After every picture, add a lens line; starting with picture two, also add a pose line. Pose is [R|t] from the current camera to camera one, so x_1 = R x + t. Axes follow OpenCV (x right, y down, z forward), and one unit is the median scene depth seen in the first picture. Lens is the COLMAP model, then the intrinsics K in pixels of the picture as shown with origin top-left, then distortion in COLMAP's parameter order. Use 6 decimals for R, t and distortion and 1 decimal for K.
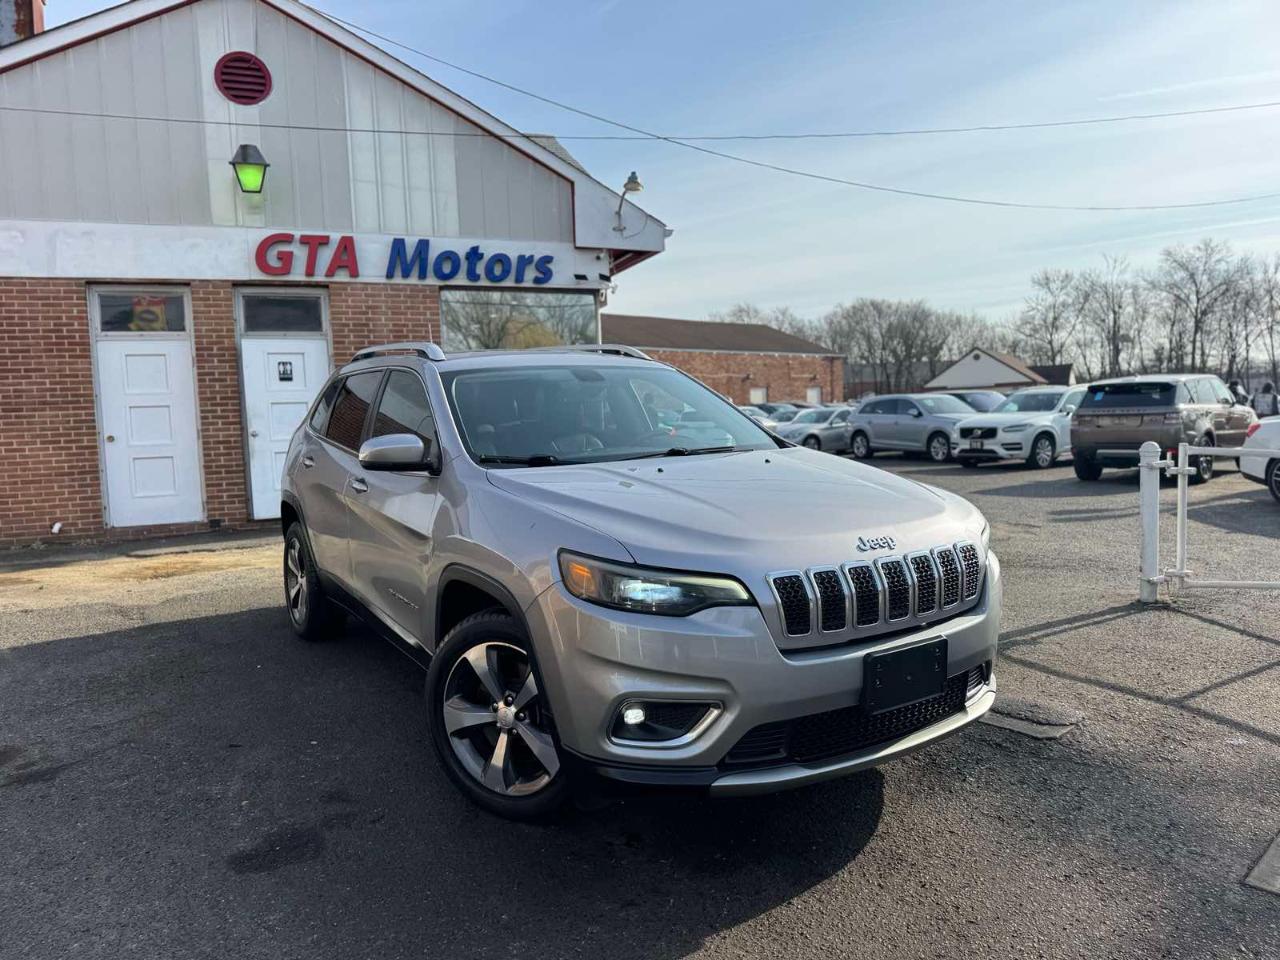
lens RADIAL K [[895.1, 0, 636.7], [0, 895.1, 479.7], [0, 0, 1]] dist [0.026734, -0.038359]
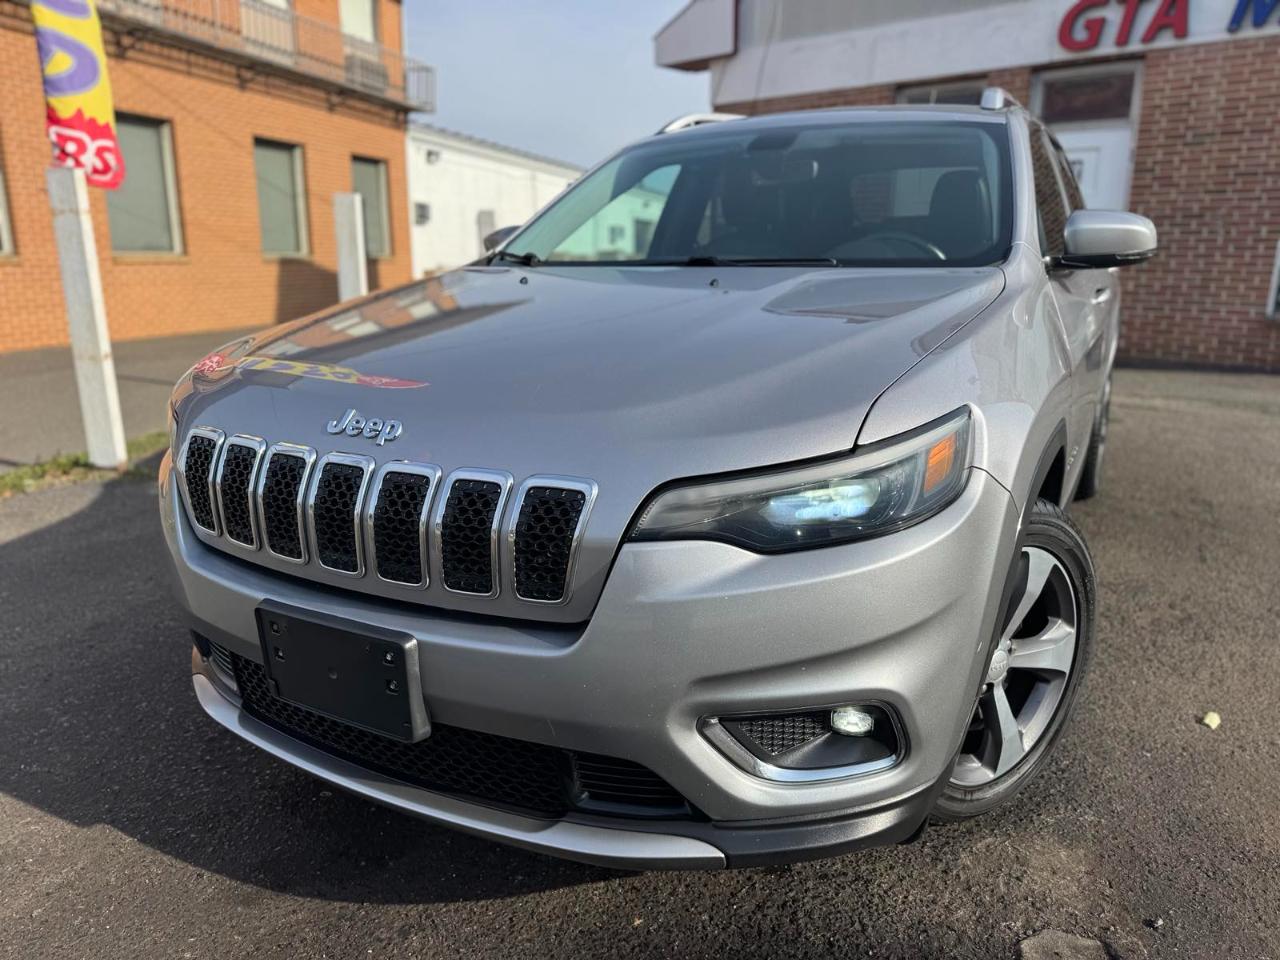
lens RADIAL K [[898.8, 0, 640.0], [0, 898.8, 480.0], [0, 0, 1]] dist [0.008066, -0.015666]
pose [[0.467712, 0.248841, -0.848130, 0.204561], [-0.080247, 0.967544, 0.239624, -0.010469], [0.880231, -0.044015, 0.472500, 0.225558]]
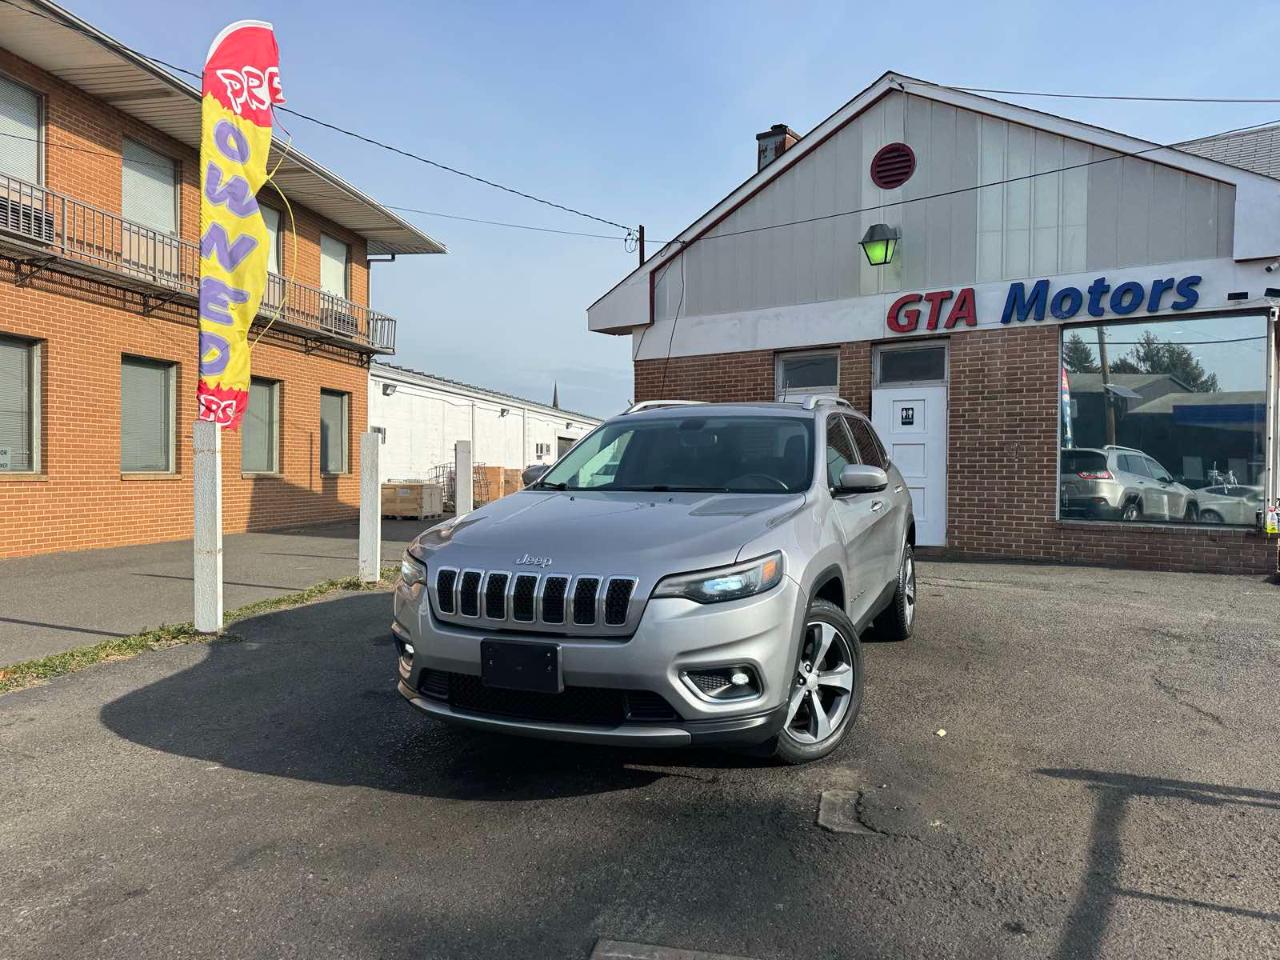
lens RADIAL K [[893.9, 0, 640.0], [0, 893.9, 480.0], [0, 0, 1]] dist [0.035218, -0.047017]
pose [[0.550935, 0.047103, -0.833218, 0.355780], [-0.082169, 0.996616, 0.002009, -0.015325], [0.830493, 0.067358, 0.552941, 0.105348]]
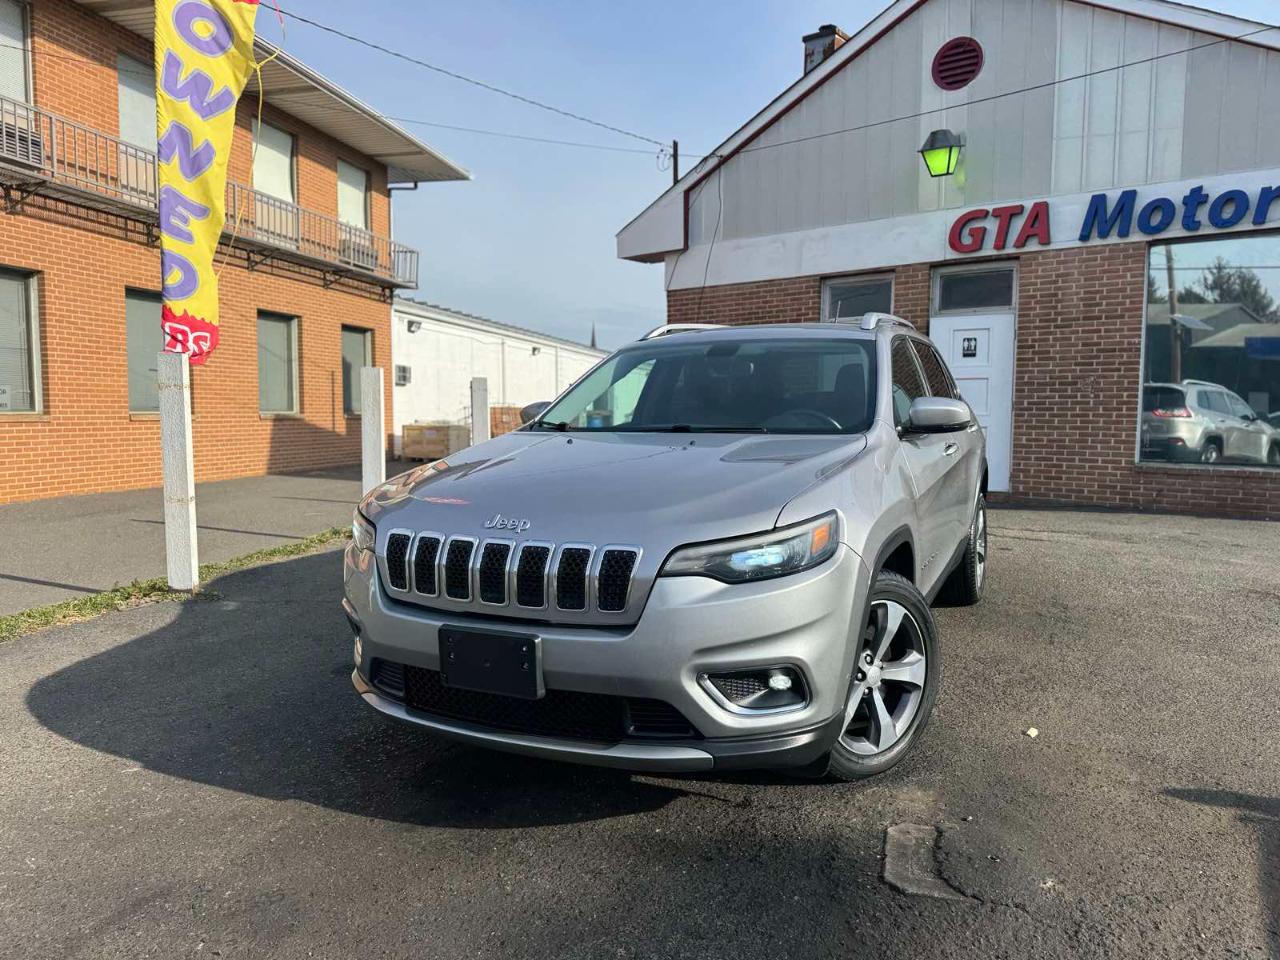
lens RADIAL K [[895.1, 0, 636.7], [0, 895.1, 479.7], [0, 0, 1]] dist [0.026734, -0.038359]
pose [[0.510620, 0.102489, -0.853677, 0.293008], [-0.079712, 0.994237, 0.071684, -0.014656], [0.856104, 0.031445, 0.515847, 0.157519]]
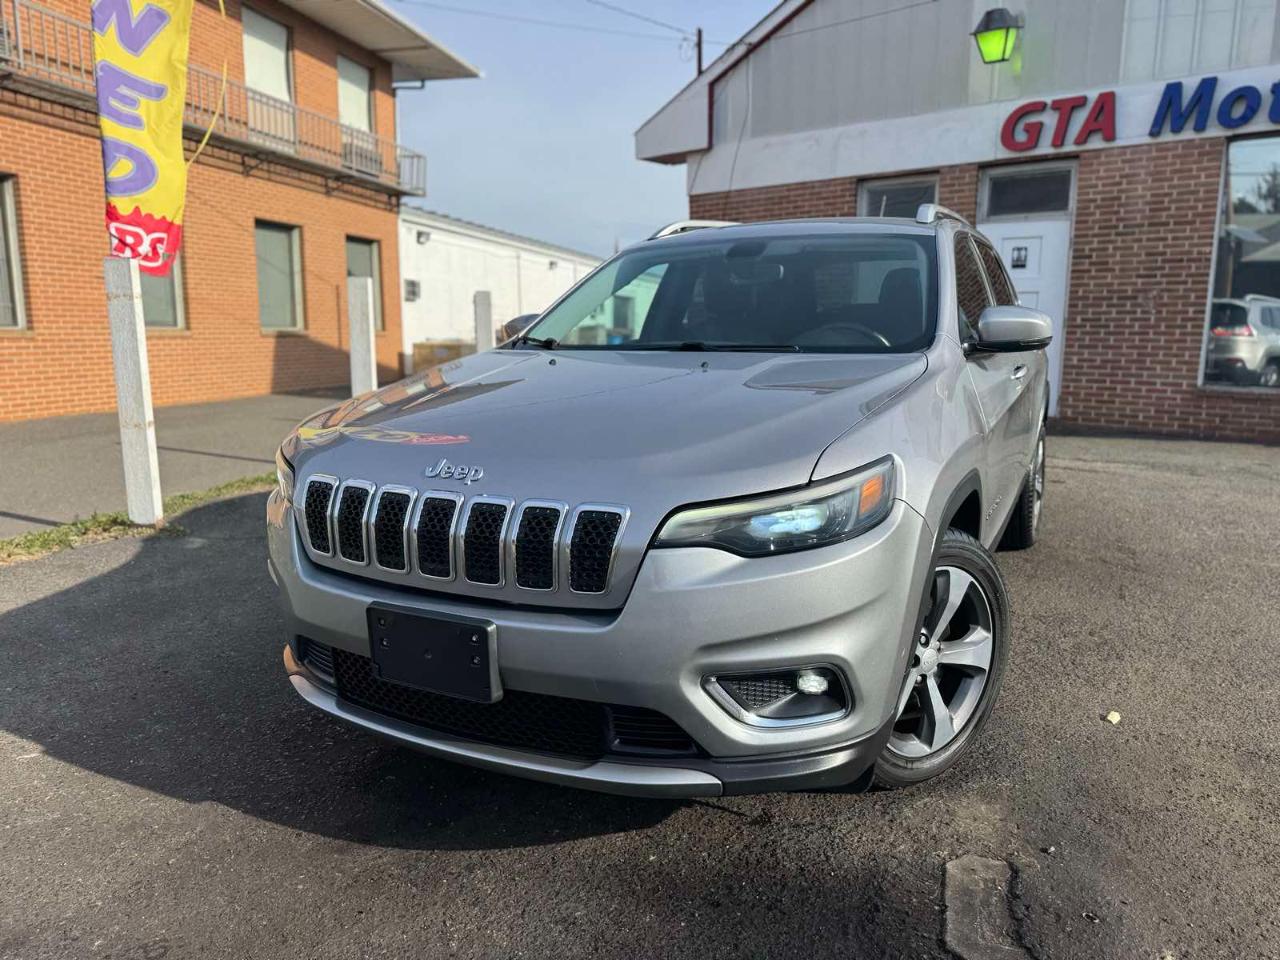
lens RADIAL K [[898.8, 0, 640.0], [0, 898.8, 480.0], [0, 0, 1]] dist [0.008066, -0.015666]
pose [[0.490623, 0.181654, -0.852227, 0.244703], [-0.081924, 0.983313, 0.162432, -0.013823], [0.867512, -0.009875, 0.497318, 0.194743]]
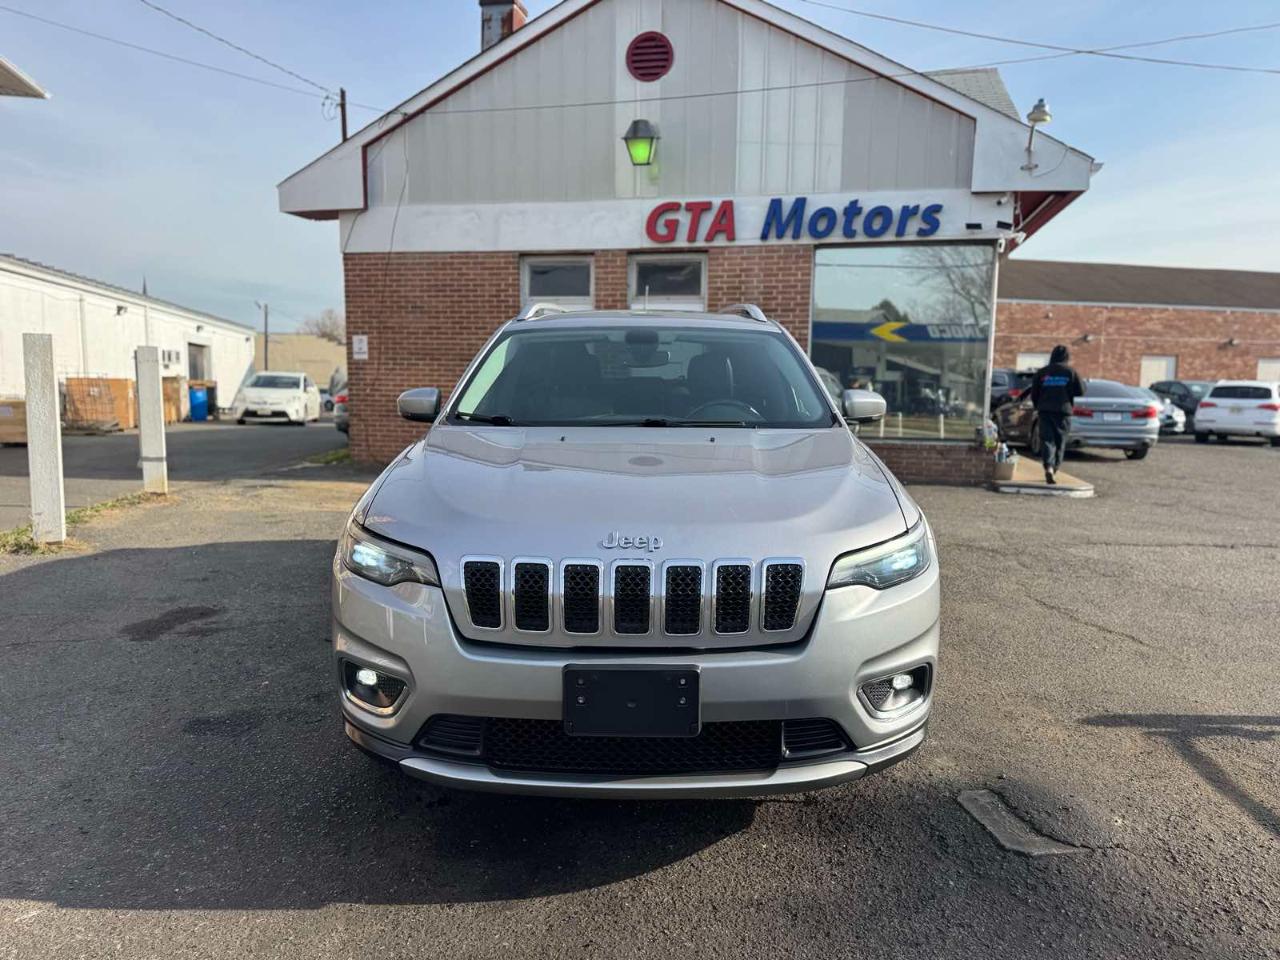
lens RADIAL K [[876.5, 0, 635.7], [0, 876.5, 487.4], [0, 0, 1]] dist [0.150852, -0.249012]
pose [[0.831739, 0.108228, -0.544515, 0.181435], [-0.079617, 0.993929, 0.075940, -0.011325], [0.549428, -0.019810, 0.835306, 0.078300]]
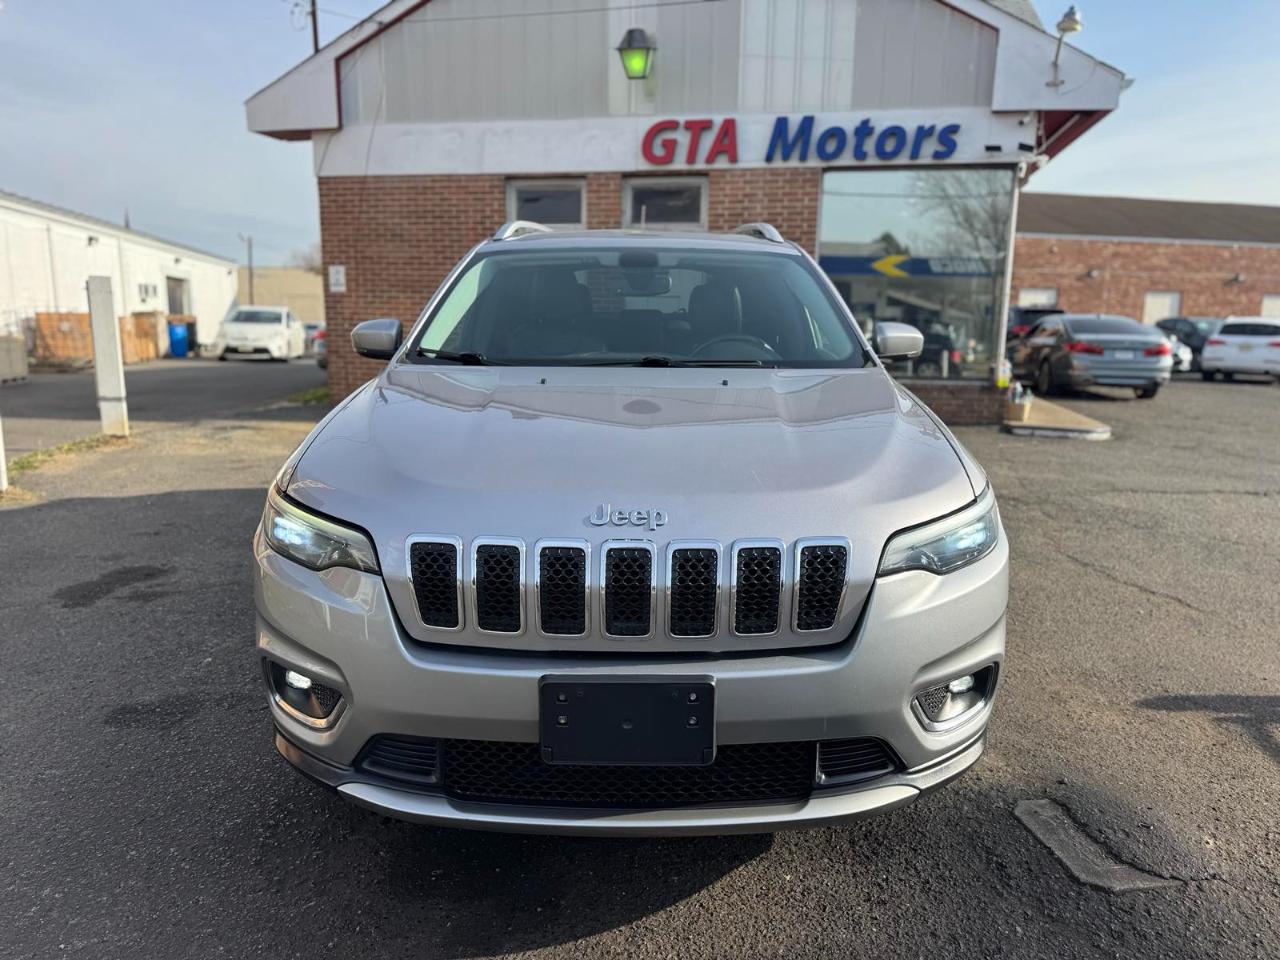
lens RADIAL K [[884.6, 0, 641.1], [0, 884.6, 484.0], [0, 0, 1]] dist [0.084246, -0.119229]
pose [[0.838256, 0.143253, -0.526122, 0.155048], [-0.080938, 0.986873, 0.139751, -0.011453], [0.539236, -0.074564, 0.838847, 0.117435]]
